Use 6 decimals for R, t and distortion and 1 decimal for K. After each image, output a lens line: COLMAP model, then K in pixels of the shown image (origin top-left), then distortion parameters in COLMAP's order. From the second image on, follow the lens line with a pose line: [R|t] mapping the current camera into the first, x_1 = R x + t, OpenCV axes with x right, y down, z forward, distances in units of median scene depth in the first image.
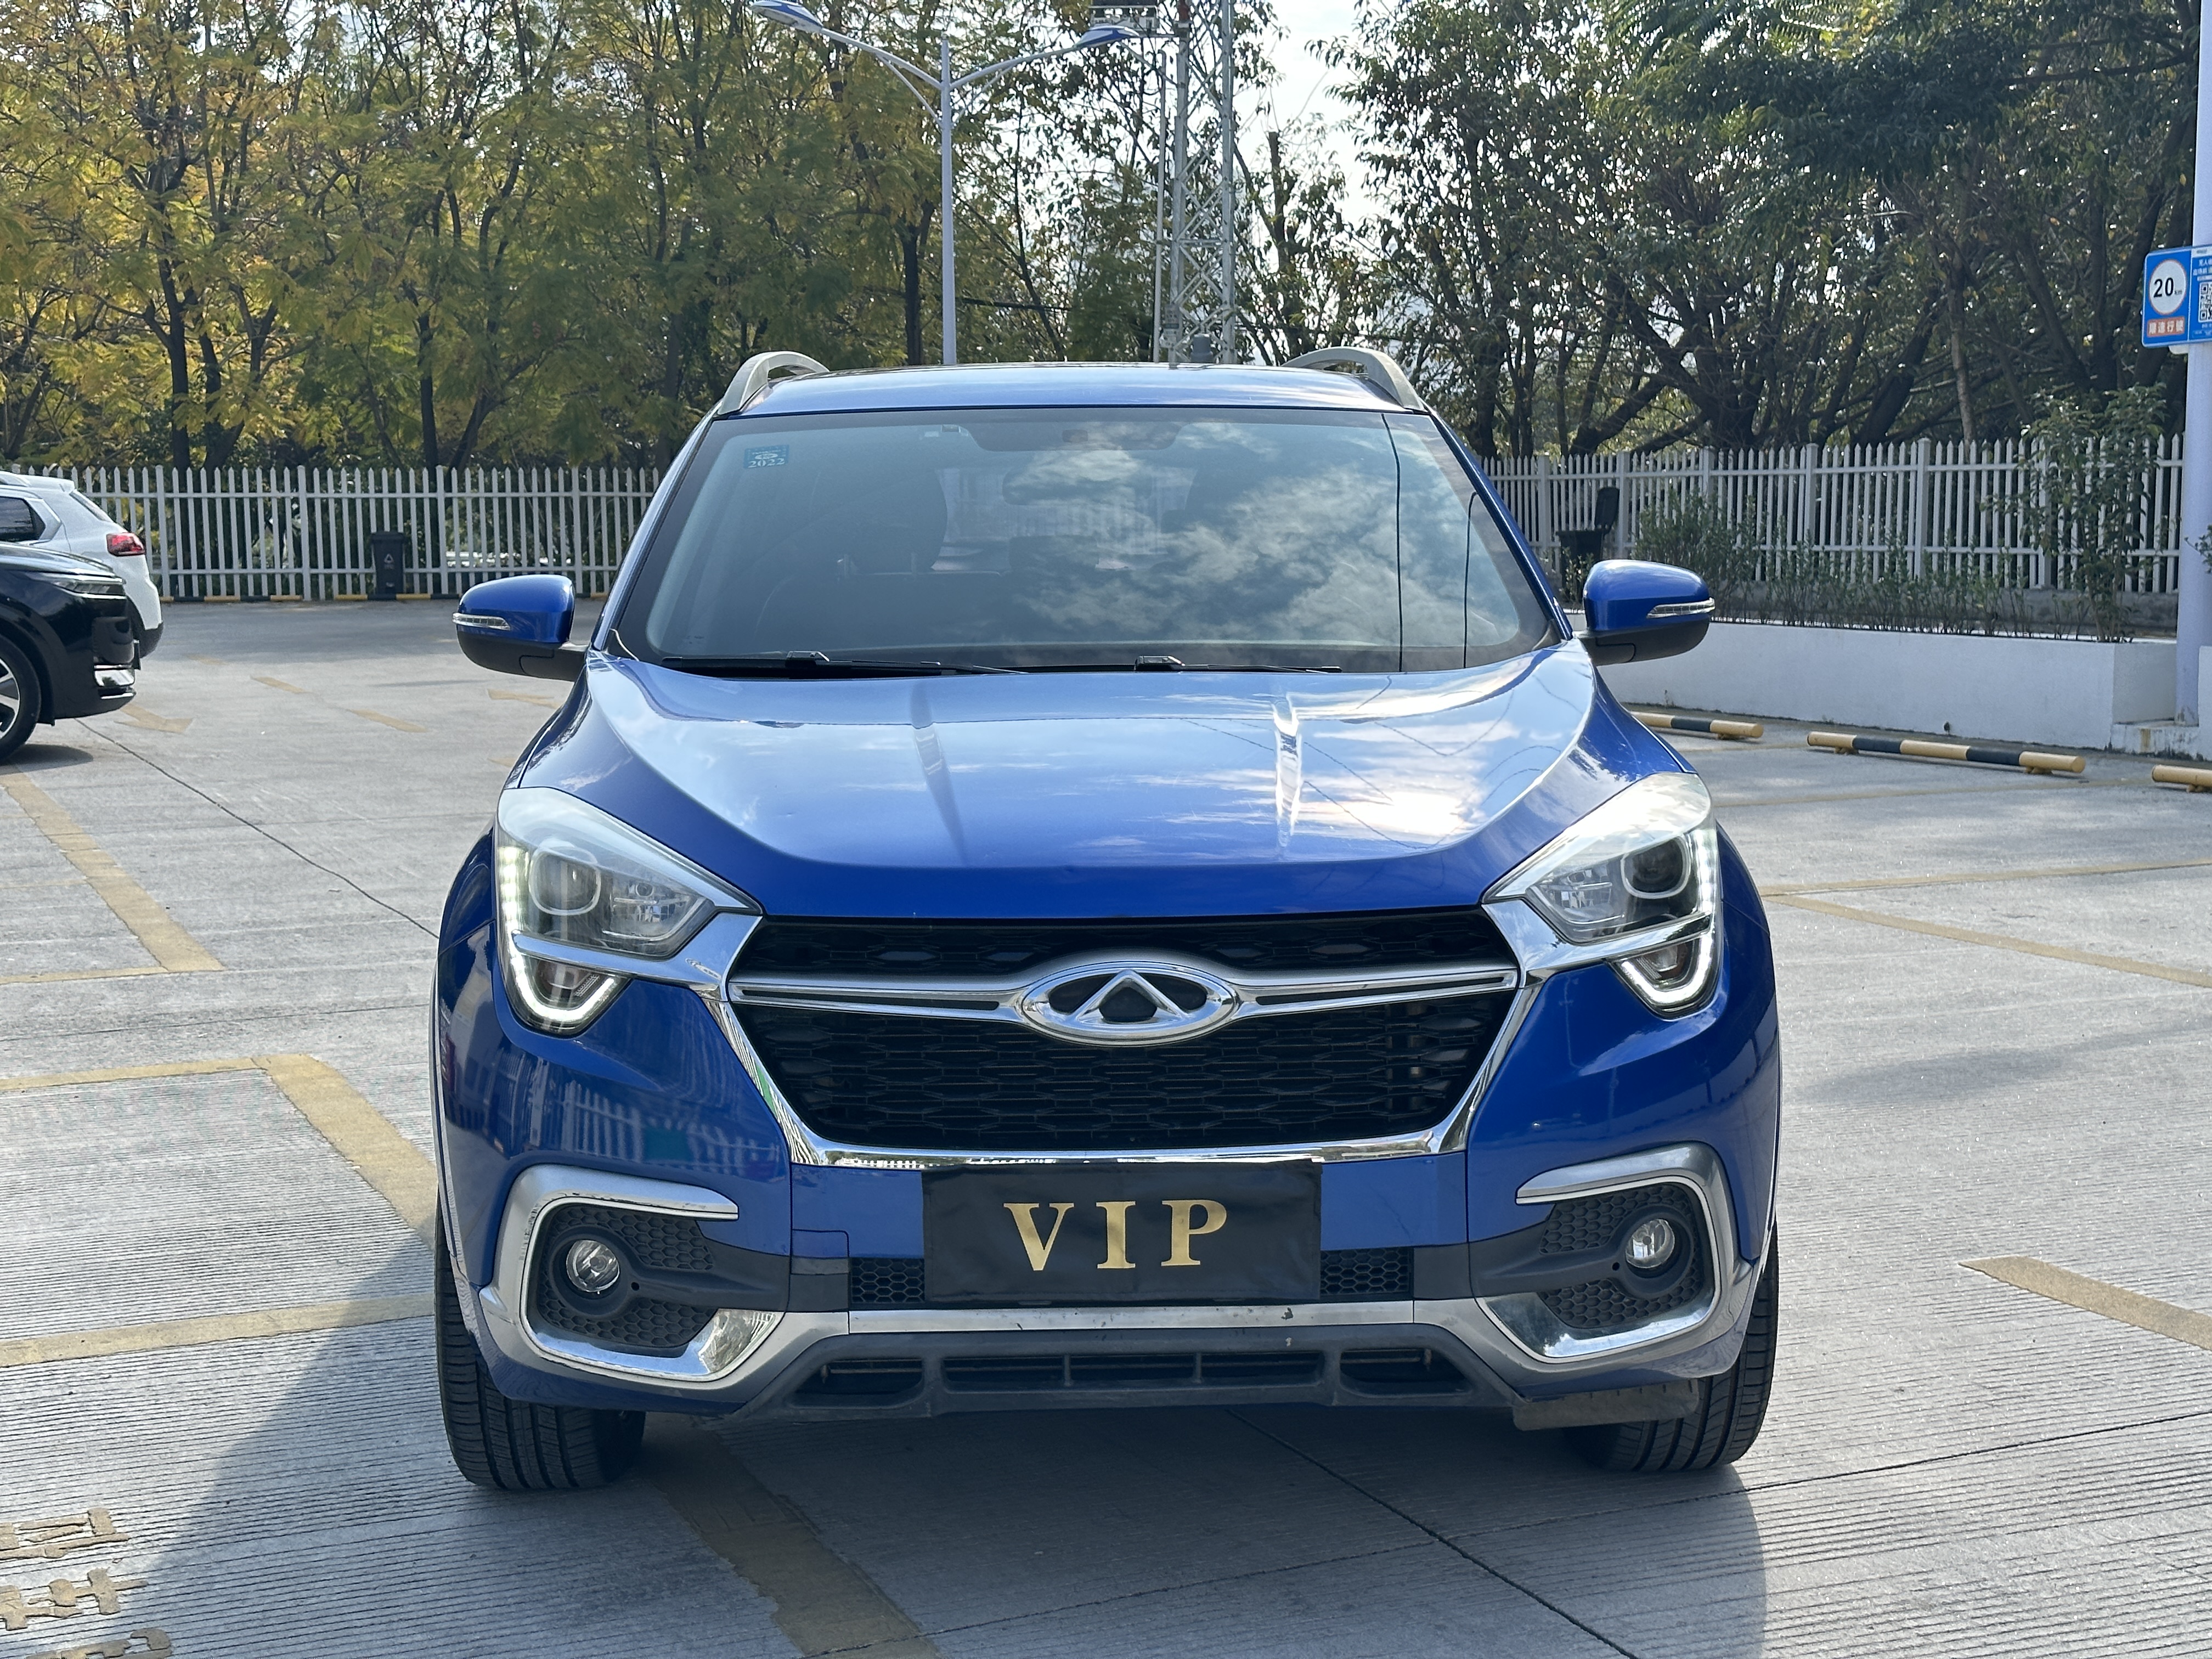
lens RADIAL K [[3103.6, 0, 1103.4], [0, 3103.6, 840.9], [0, 0, 1]] dist [0.111008, 0.000000]
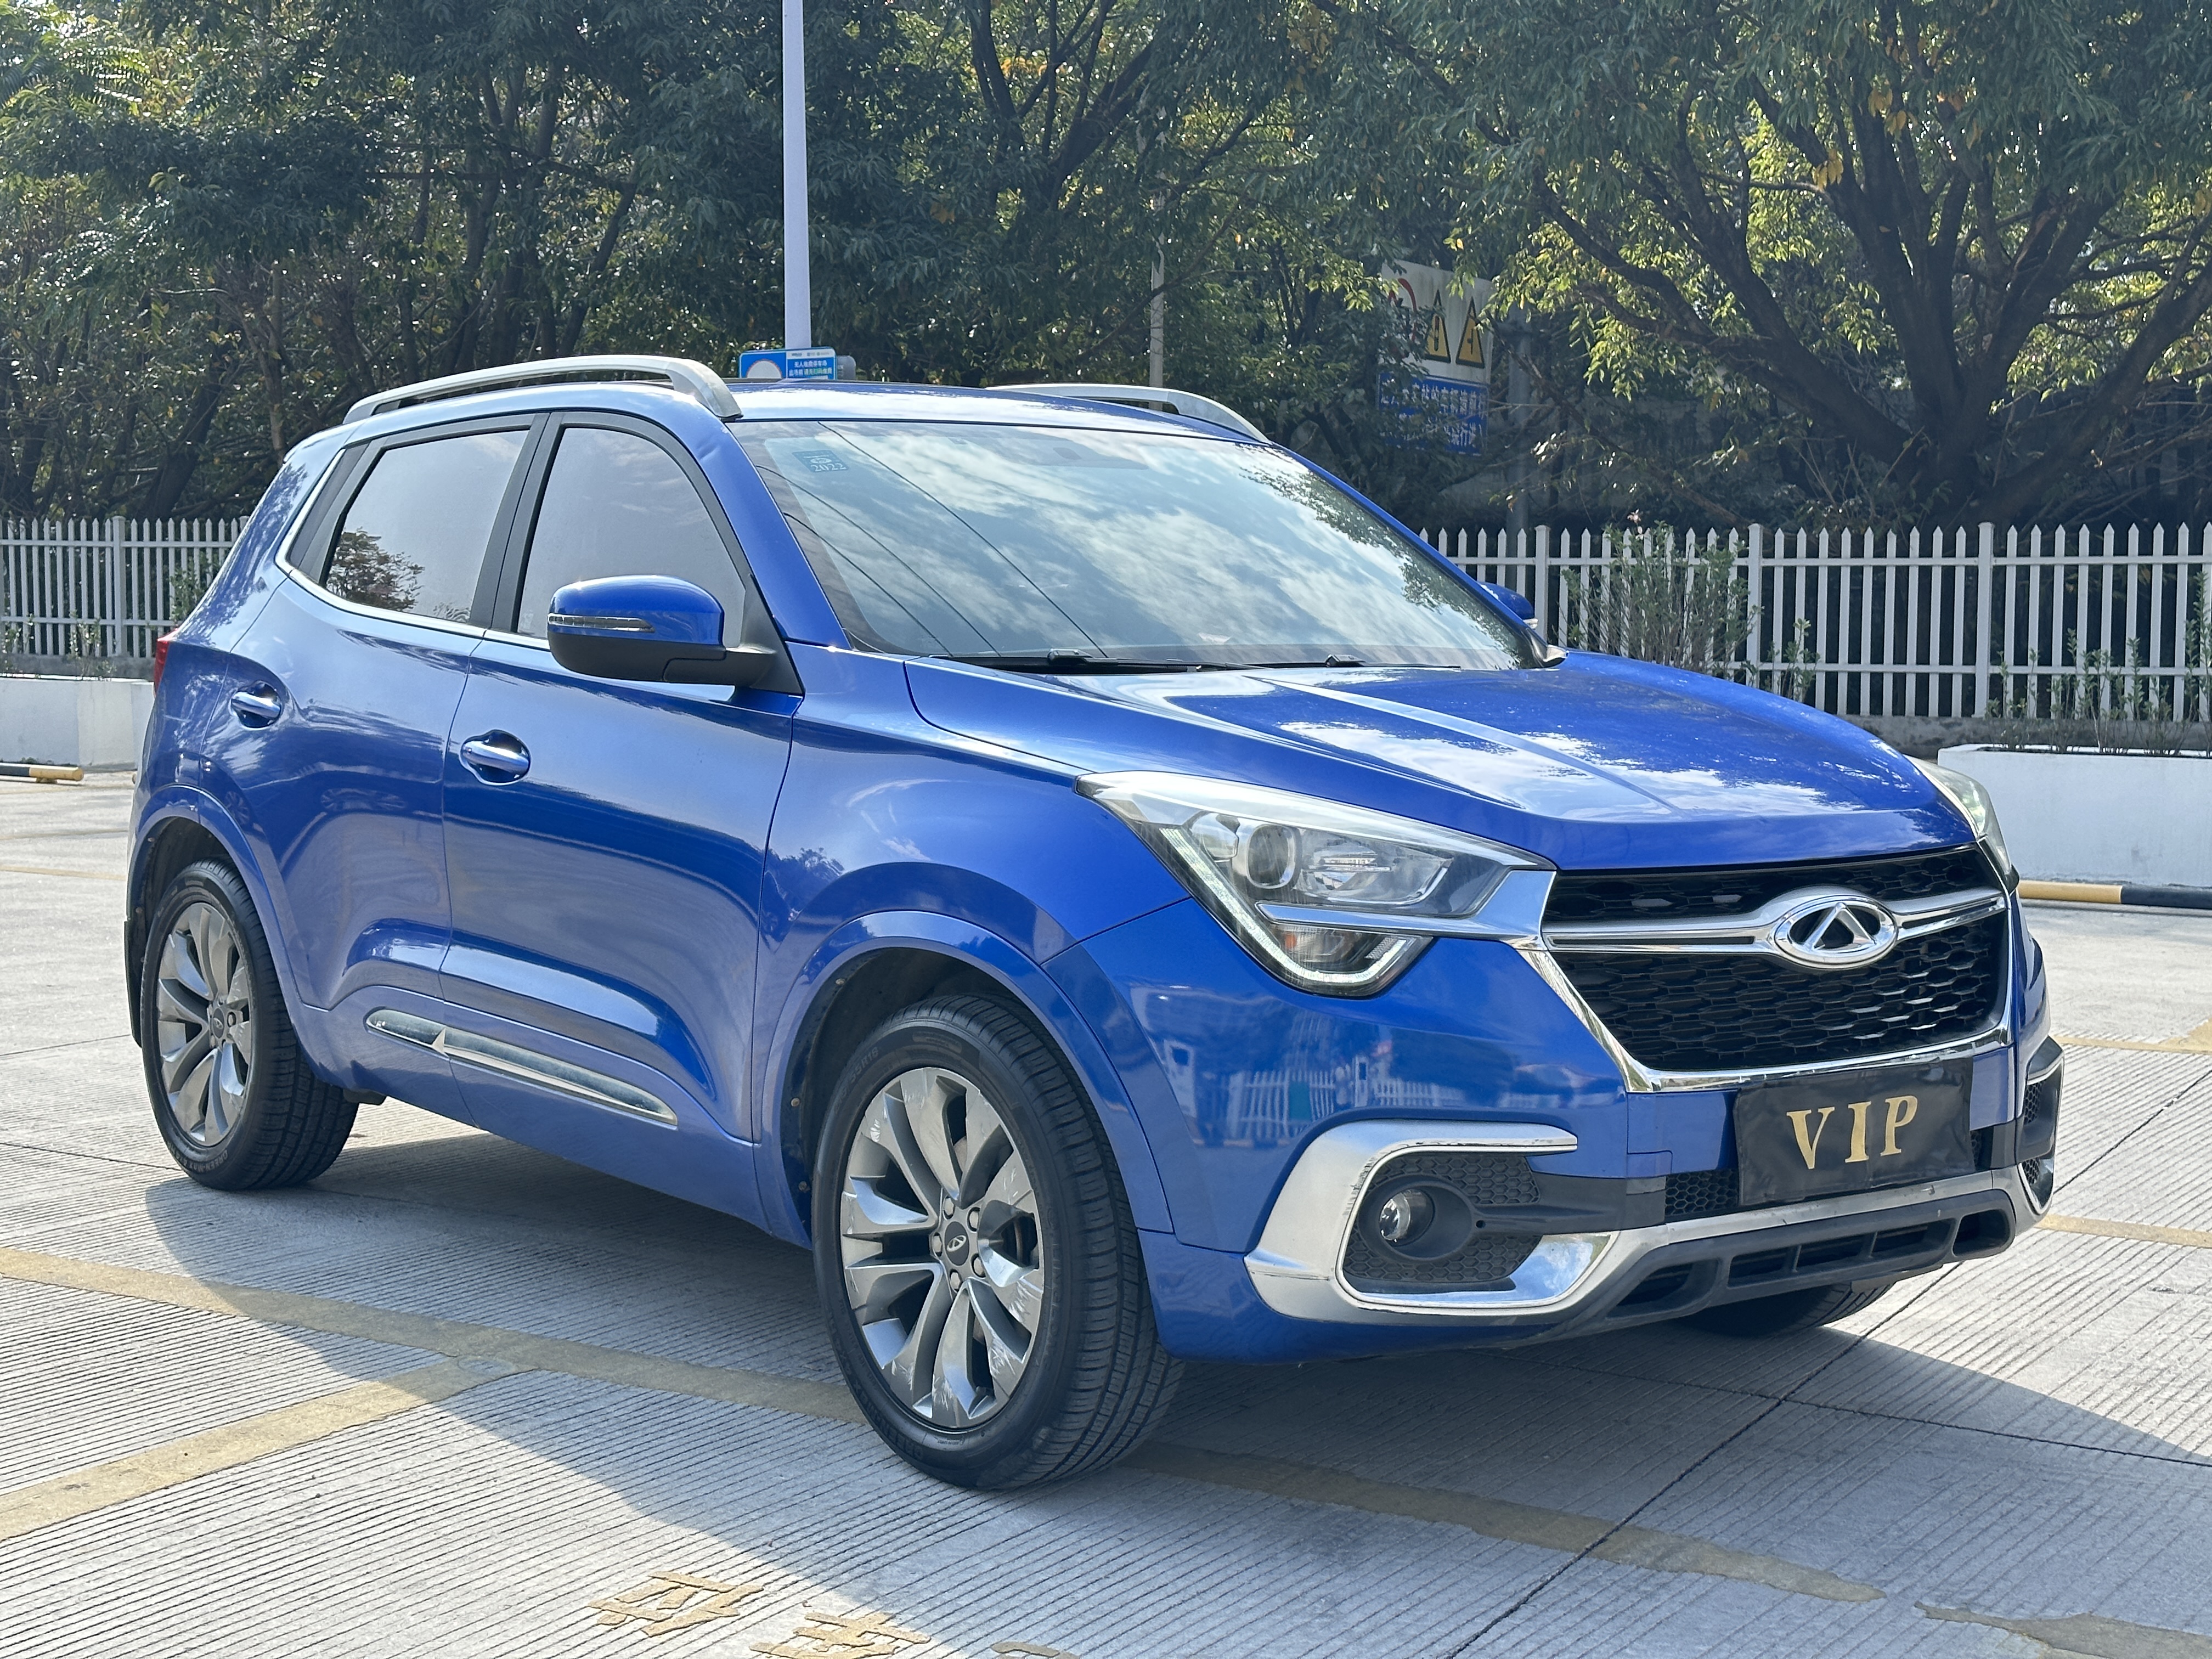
lens RADIAL K [[3103.6, 0, 1106.5], [0, 3103.6, 807.7], [0, 0, 1]] dist [0.111008, 0.000000]
pose [[0.811199, -0.024052, 0.584276, -0.825279], [0.046582, 0.998636, -0.023565, 0.018826], [-0.582912, 0.046333, 0.811213, 0.193944]]
